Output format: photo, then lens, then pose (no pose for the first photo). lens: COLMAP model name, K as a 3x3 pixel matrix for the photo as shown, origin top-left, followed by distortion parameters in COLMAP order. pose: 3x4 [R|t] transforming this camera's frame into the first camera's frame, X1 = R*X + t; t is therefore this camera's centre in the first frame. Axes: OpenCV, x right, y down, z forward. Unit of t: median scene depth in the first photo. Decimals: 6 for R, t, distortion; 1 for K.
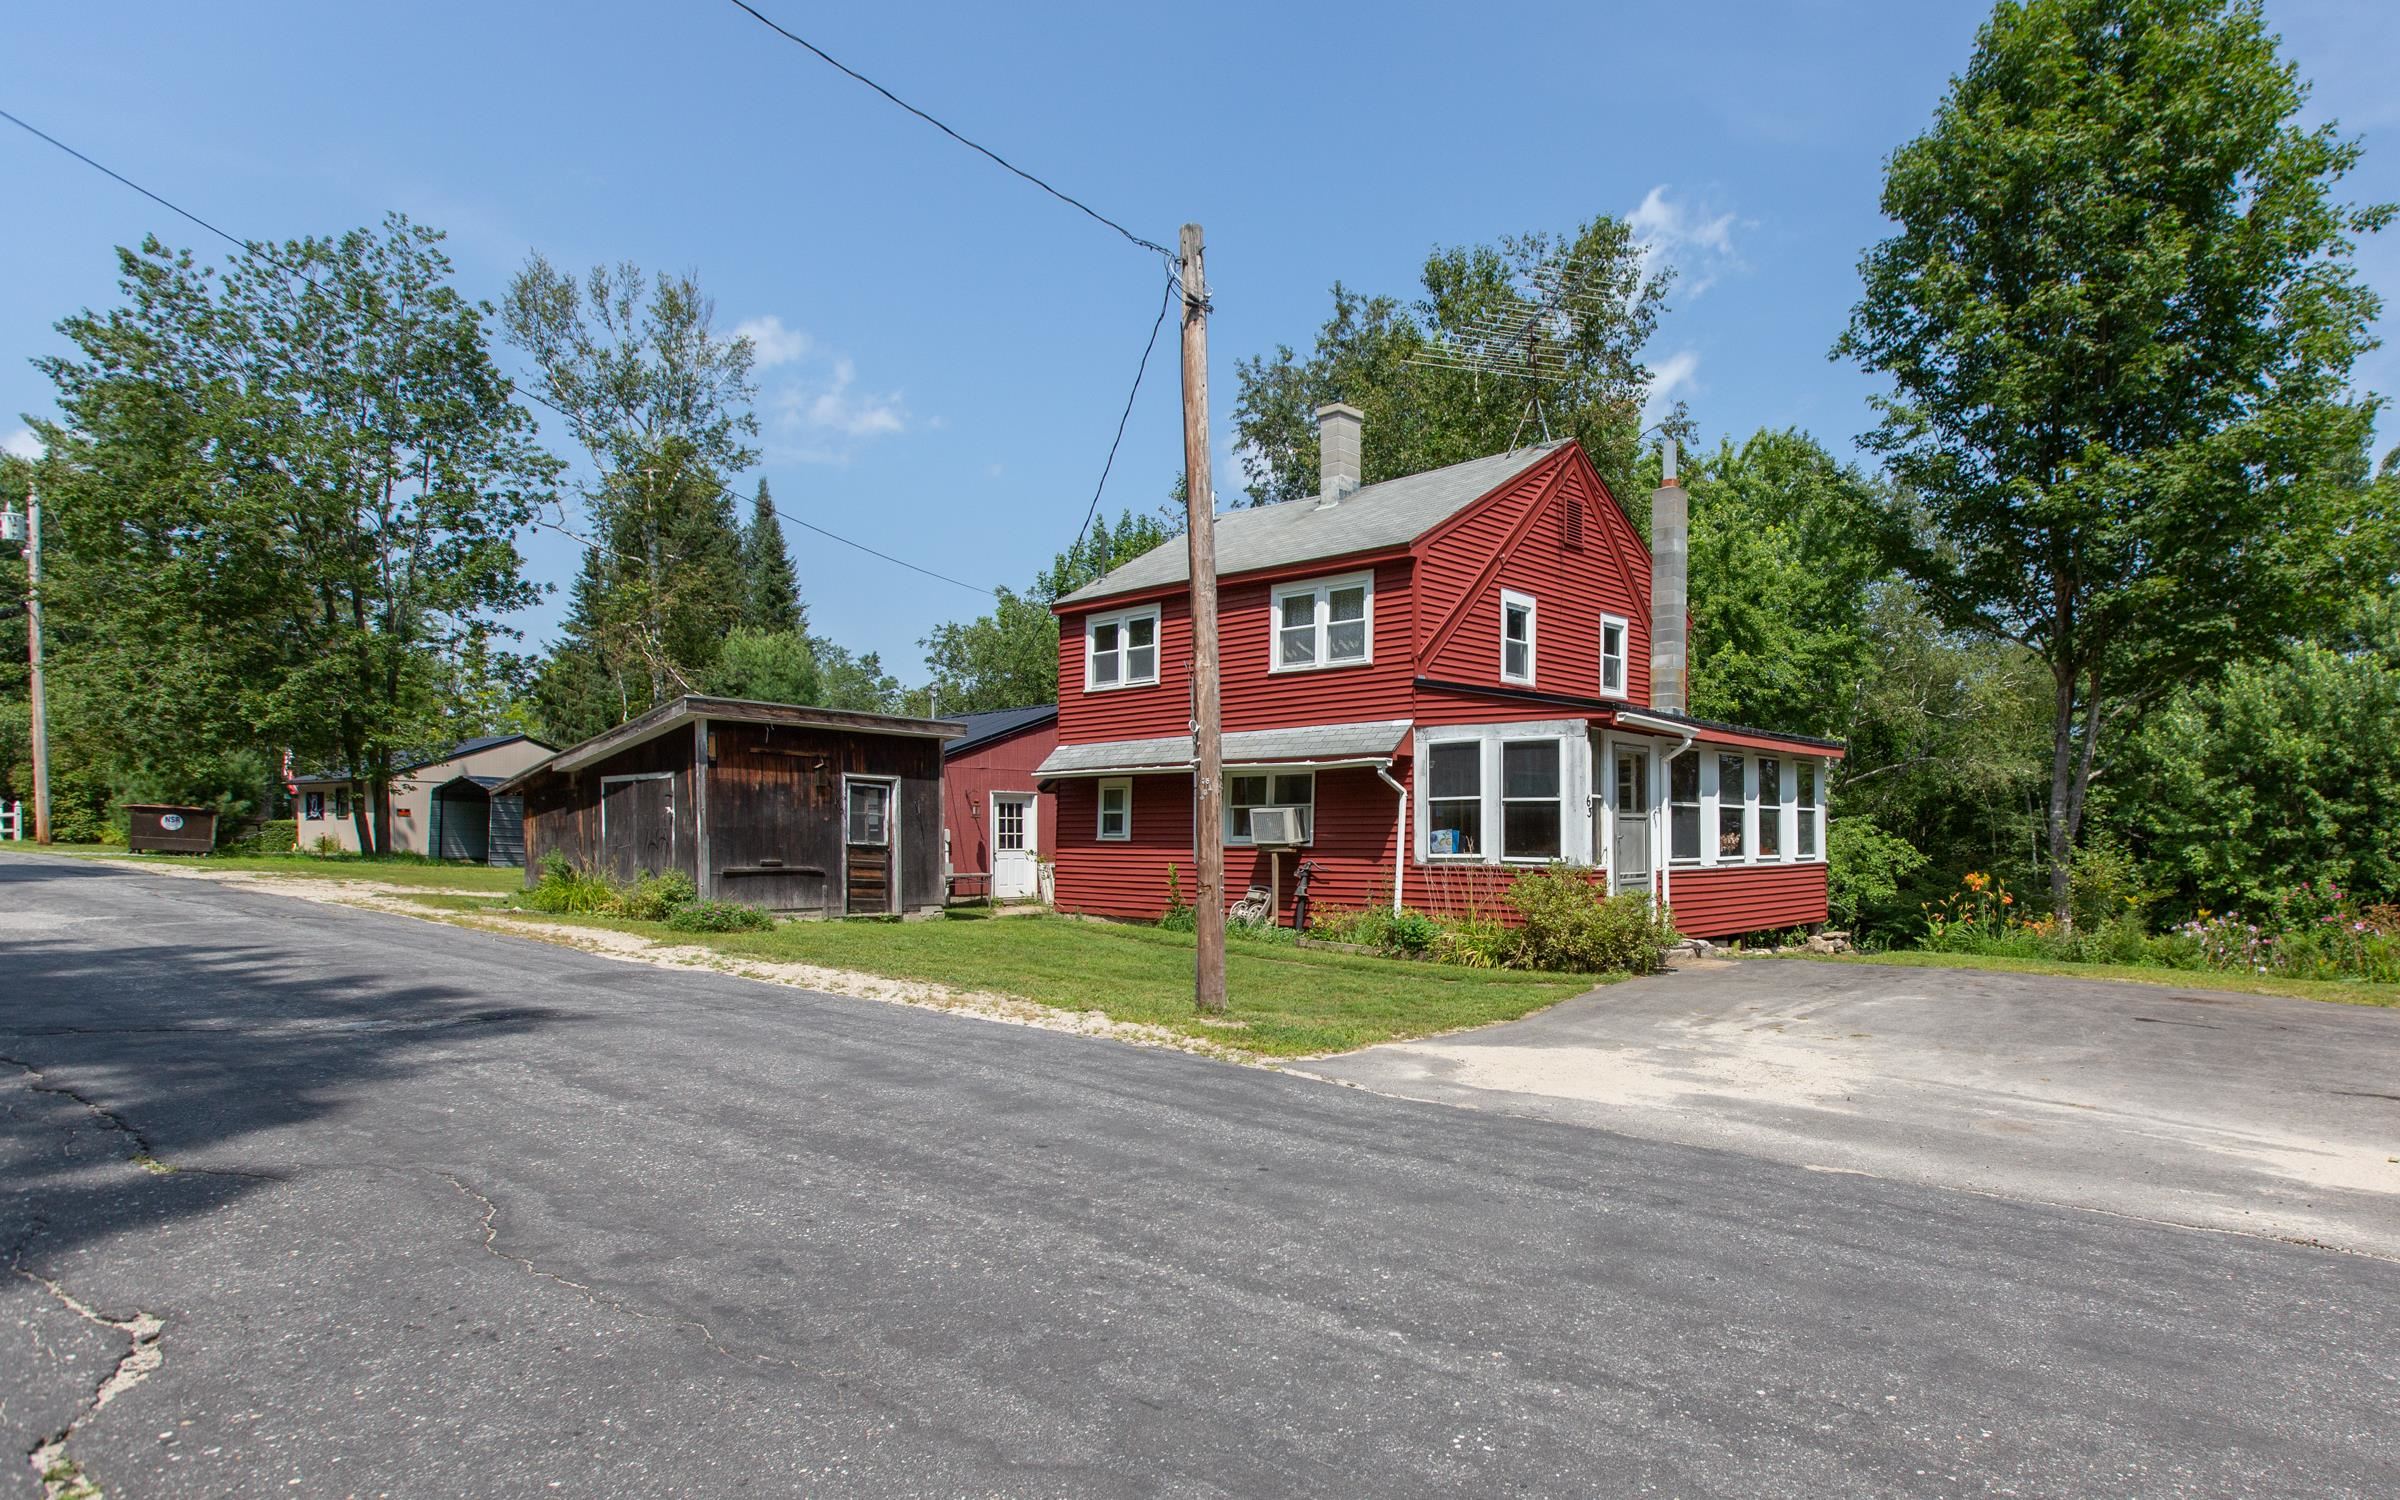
lens RADIAL K [[1289.1, 0, 1312.8], [0, 1289.1, 842.3], [0, 0, 1]] dist [0.001086, 0.001441]
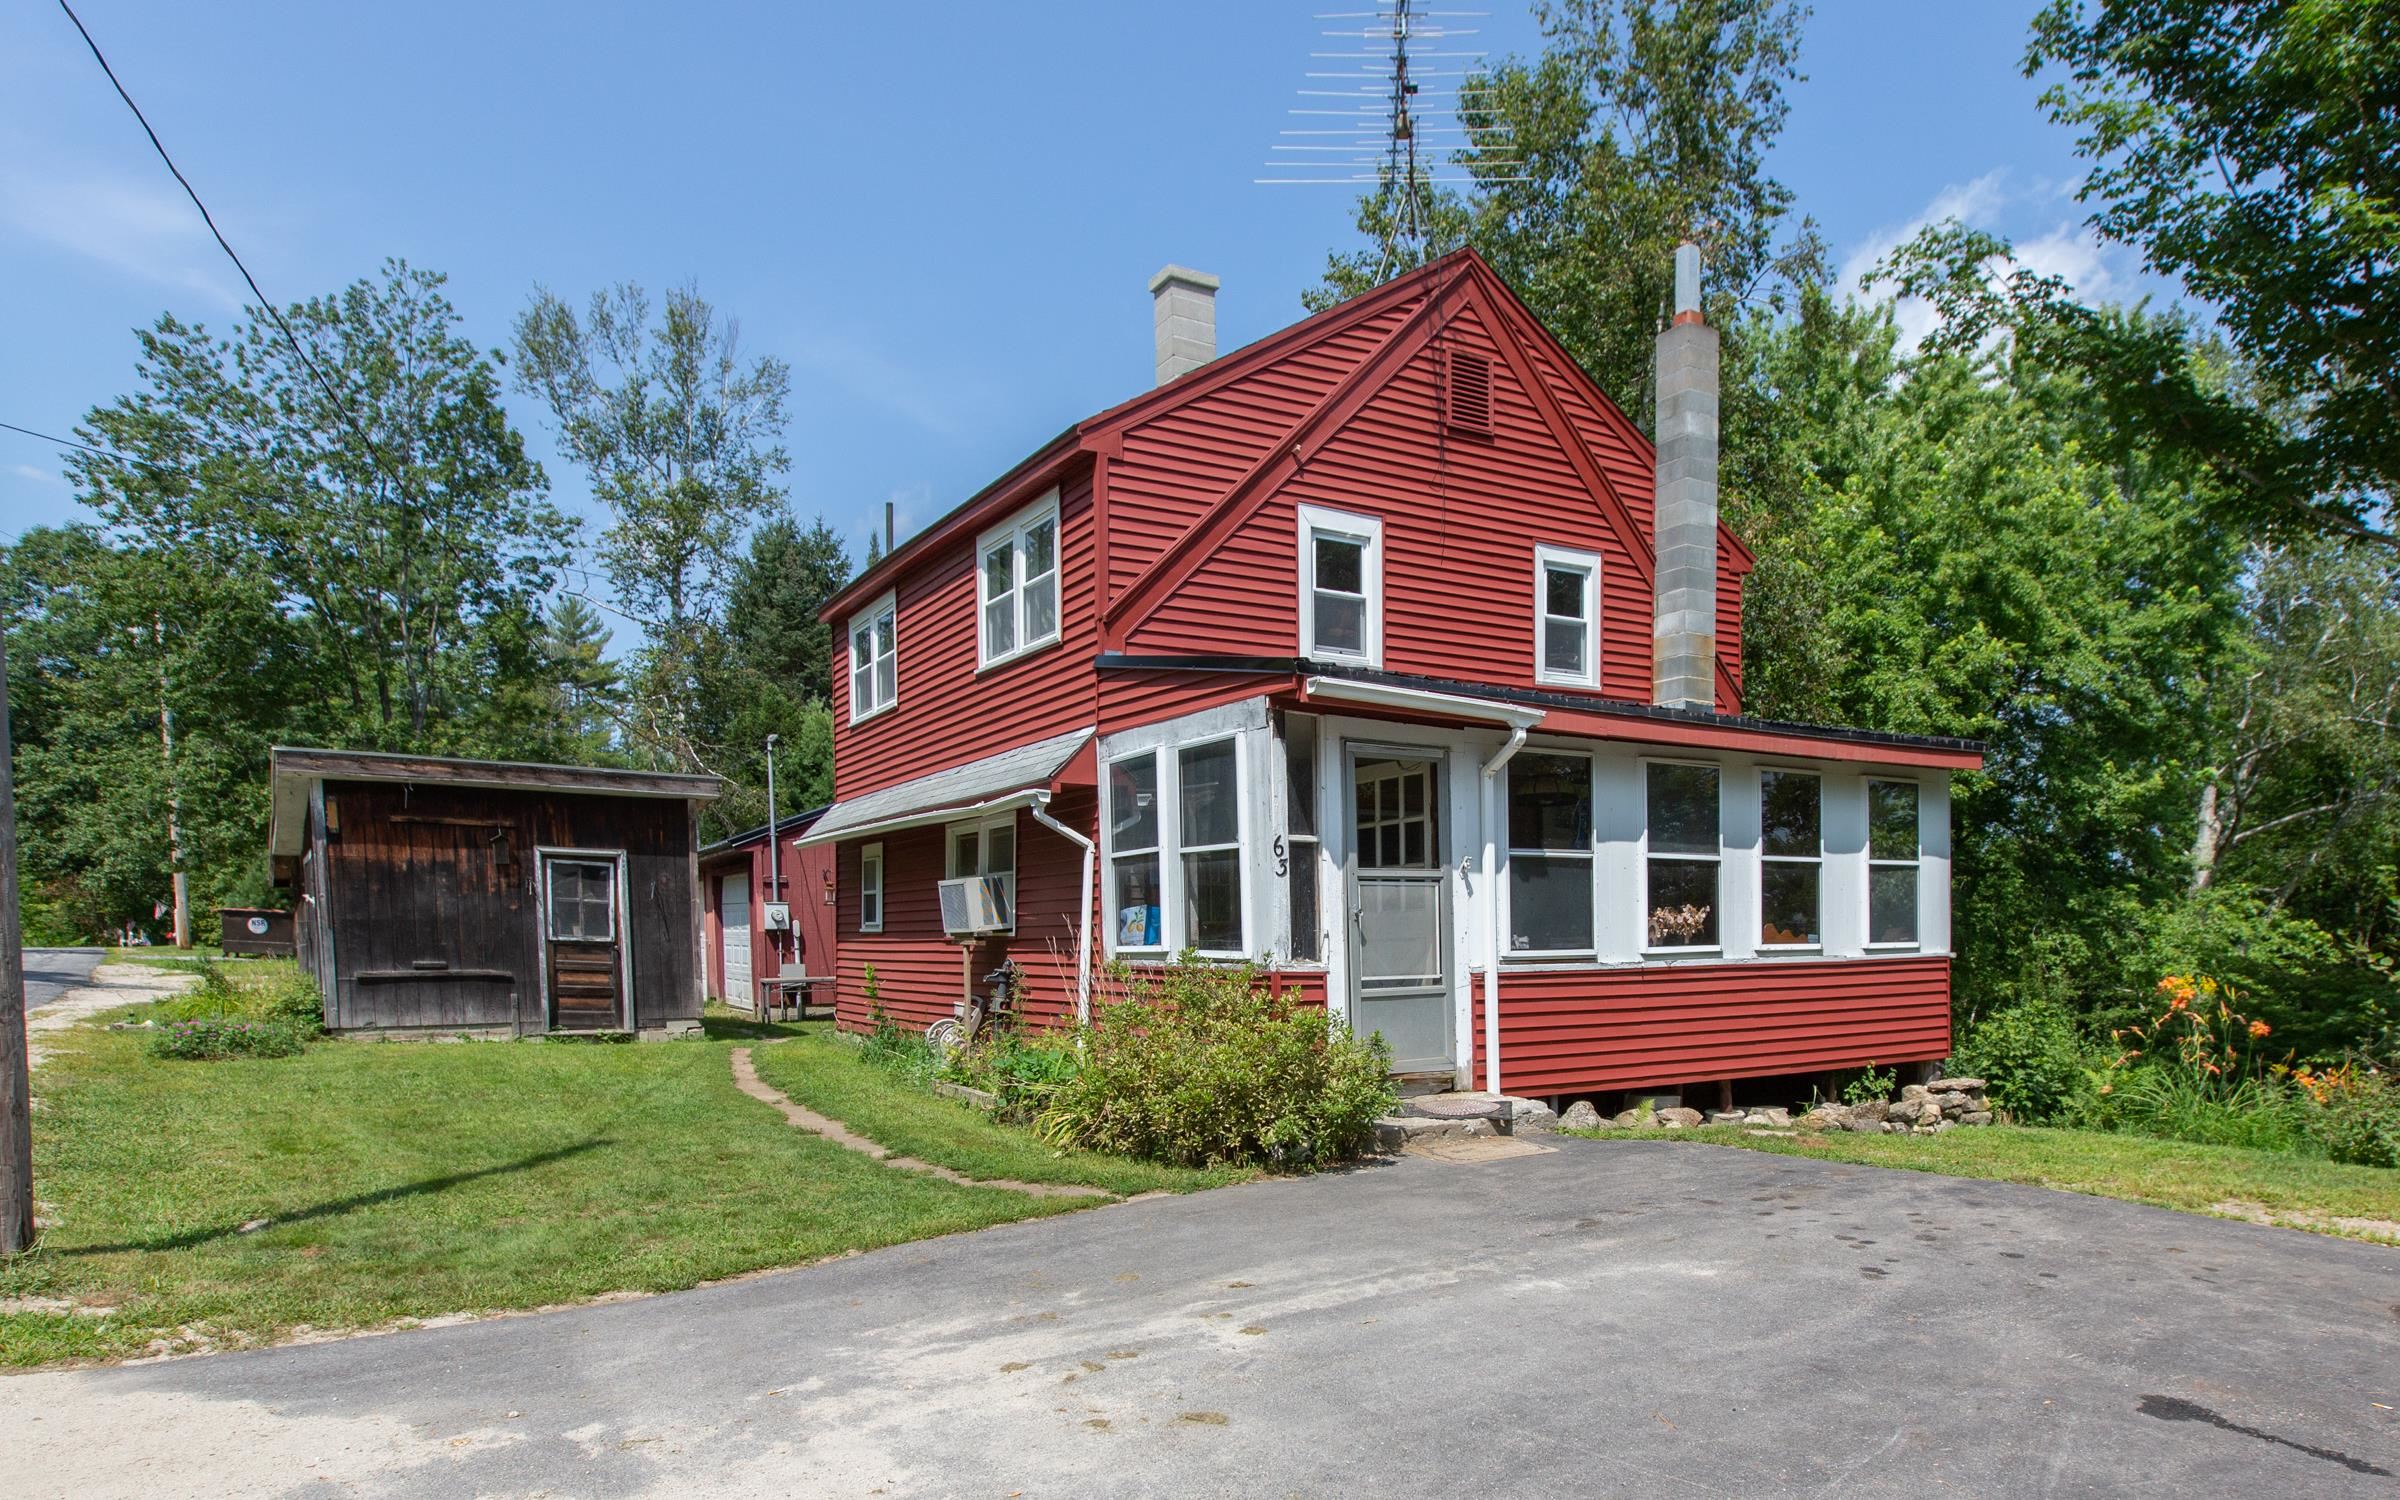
lens RADIAL K [[1423.5, 0, 1234.3], [0, 1423.5, 1012.7], [0, 0, 1]] dist [-0.000359, -0.000392]
pose [[0.959582, 0.005257, -0.281379, 0.280320], [0.009464, 0.998657, 0.050936, 0.005506], [0.281269, -0.051540, 0.958244, 0.314483]]
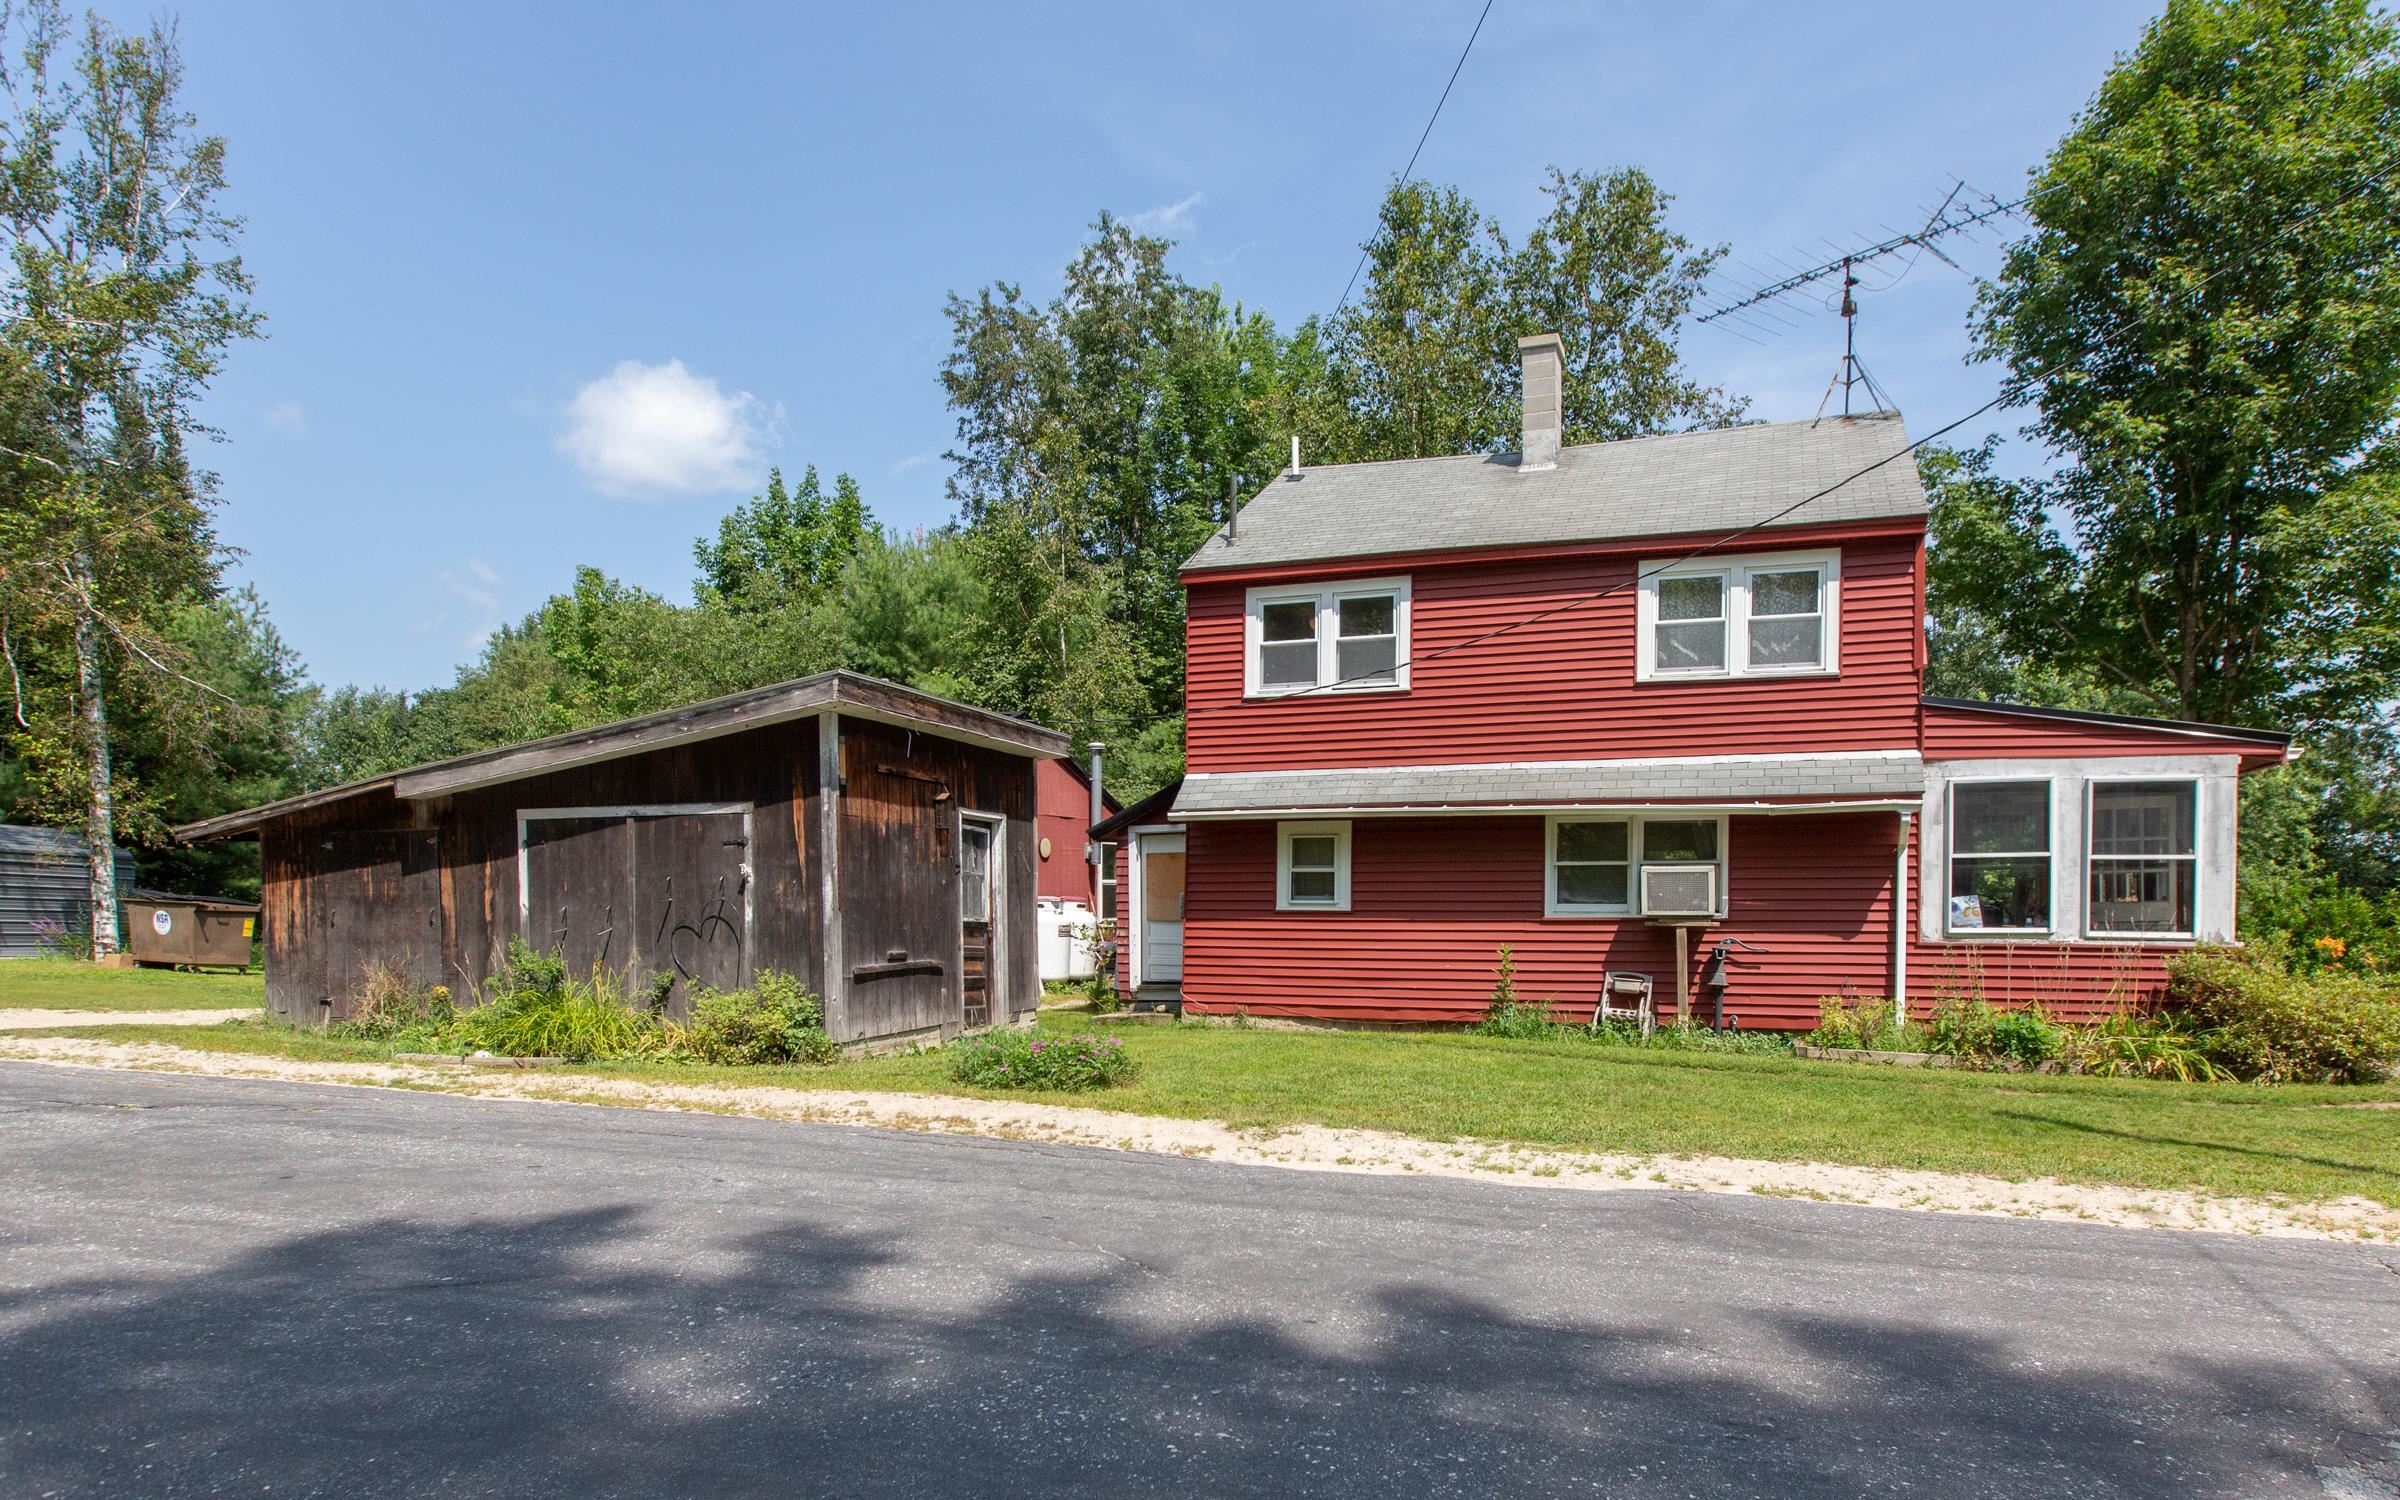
lens RADIAL K [[1383.7, 0, 1200.7], [0, 1383.7, 896.4], [0, 0, 1]] dist [-0.000160, 0.000260]
pose [[0.930637, -0.008278, 0.365850, -0.520755], [0.006388, 0.999959, 0.006376, -0.014844], [-0.365888, -0.003597, 0.930652, 0.339794]]
